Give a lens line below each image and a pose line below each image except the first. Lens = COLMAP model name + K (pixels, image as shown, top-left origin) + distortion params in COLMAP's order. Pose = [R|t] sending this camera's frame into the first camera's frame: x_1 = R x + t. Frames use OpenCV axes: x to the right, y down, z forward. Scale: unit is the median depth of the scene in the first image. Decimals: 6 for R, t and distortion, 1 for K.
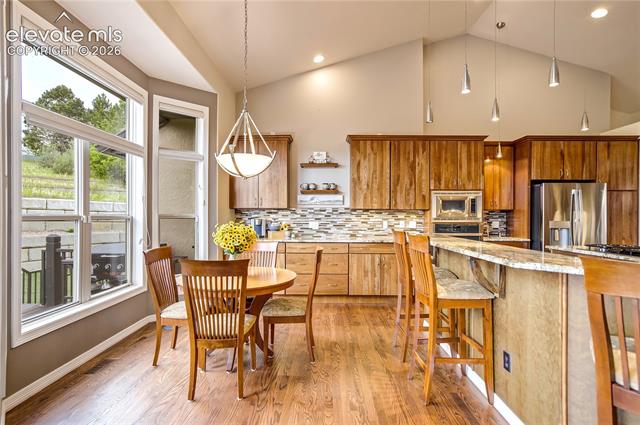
lens RADIAL K [[312.9, 0, 320.1], [0, 312.9, 212.7], [0, 0, 1]] dist [-0.019447, 0.003872]
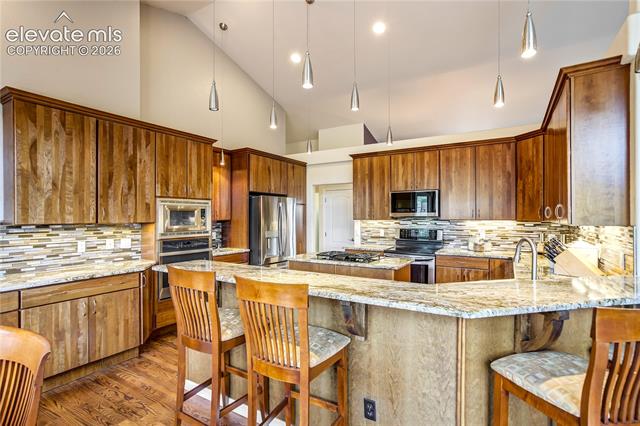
lens RADIAL K [[312.9, 0, 320.2], [0, 312.9, 216.2], [0, 0, 1]] dist [-0.019447, 0.003872]
pose [[0.514040, -0.006074, 0.857744, -0.090428], [-0.000185, 0.999974, 0.007192, -0.031382], [-0.857766, -0.003856, 0.514026, 0.267449]]
